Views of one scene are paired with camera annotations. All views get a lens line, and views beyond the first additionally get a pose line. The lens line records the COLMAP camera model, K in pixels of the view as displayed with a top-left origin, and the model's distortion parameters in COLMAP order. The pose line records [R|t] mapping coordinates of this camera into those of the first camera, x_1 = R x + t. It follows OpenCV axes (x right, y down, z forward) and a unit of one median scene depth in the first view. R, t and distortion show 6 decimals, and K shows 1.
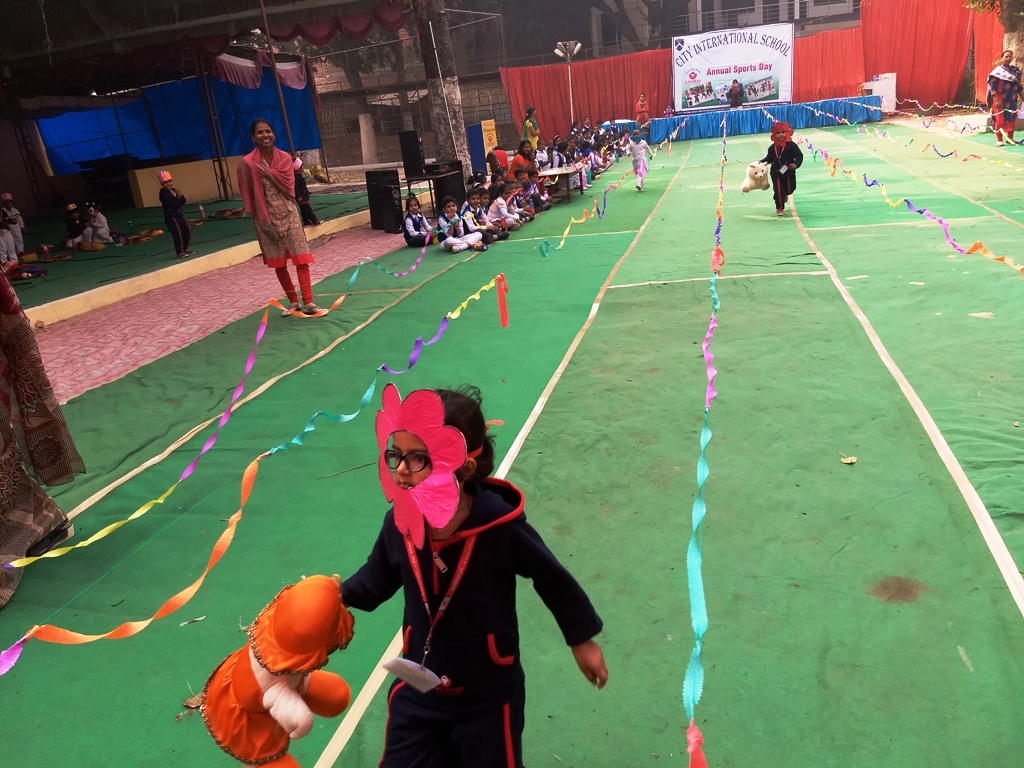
lens RADIAL K [[827.8, 0, 465.4], [0, 827.8, 405.9], [0, 0, 1]] dist [0.075038, -0.125217]
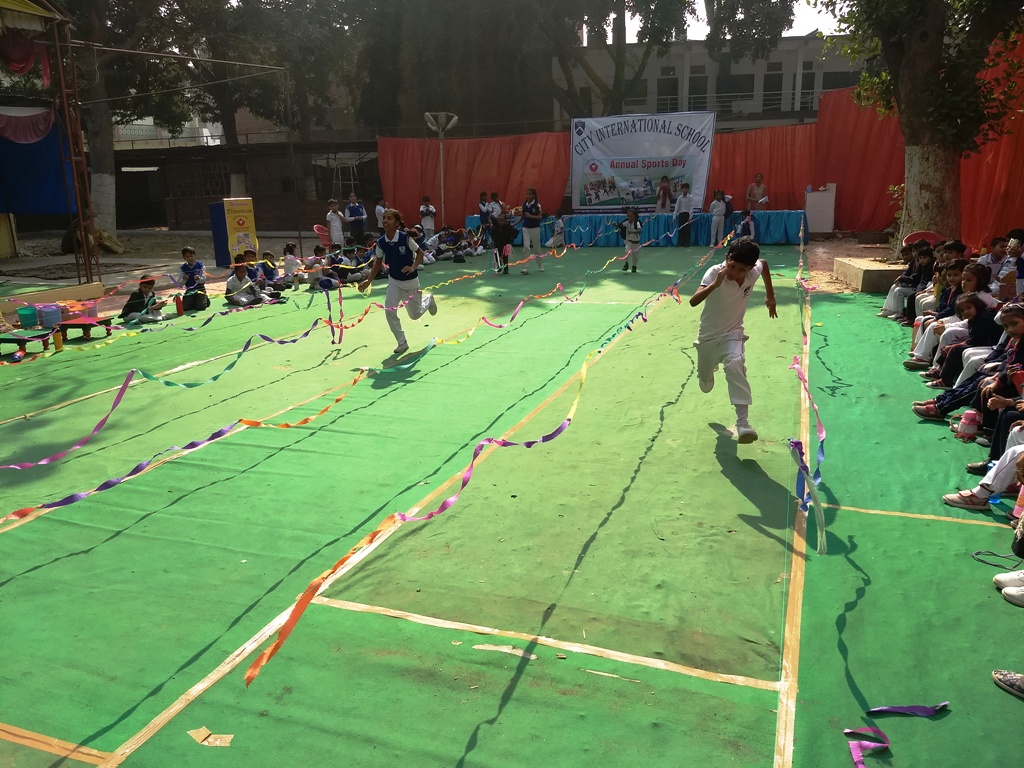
lens RADIAL K [[827.8, 0, 501.5], [0, 827.8, 377.0], [0, 0, 1]] dist [0.075038, -0.125217]
pose [[0.992778, 0.104553, -0.058826, 0.253596], [-0.109935, 0.989171, -0.097232, -0.110027], [0.048023, 0.102997, 0.993522, 0.228106]]
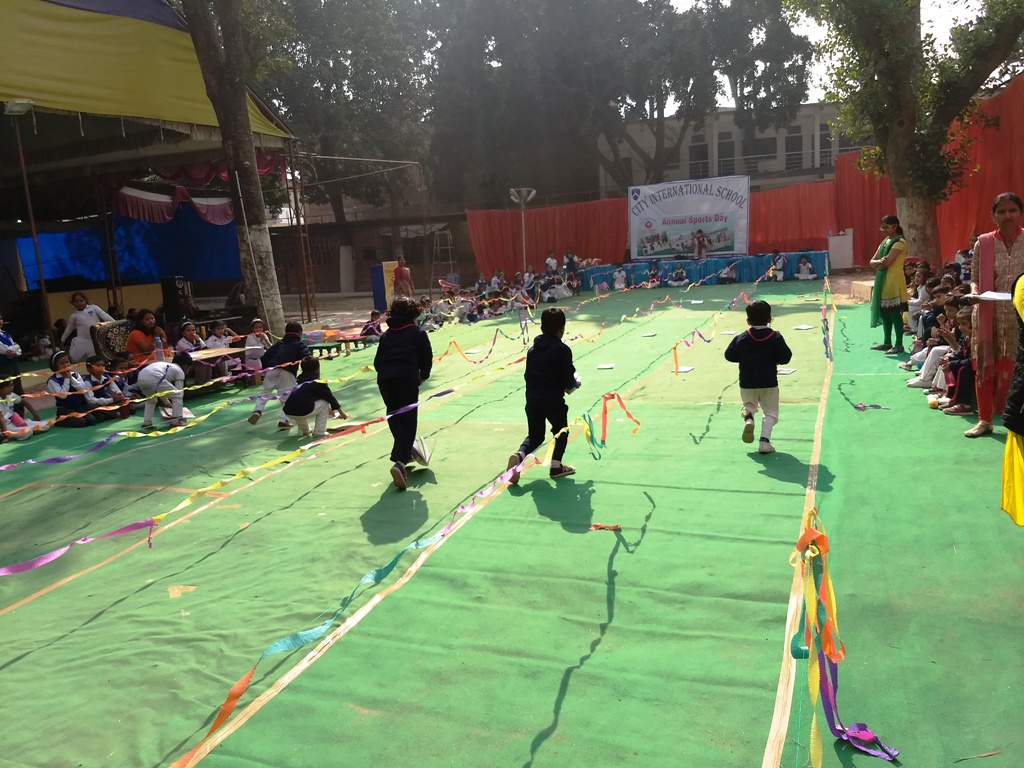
lens RADIAL K [[827.8, 0, 474.4], [0, 827.8, 388.7], [0, 0, 1]] dist [0.075038, -0.125217]
pose [[0.989559, 0.064733, -0.128771, 0.209315], [-0.084032, 0.985018, -0.150591, -0.042347], [0.117093, 0.159839, 0.980174, 0.053464]]
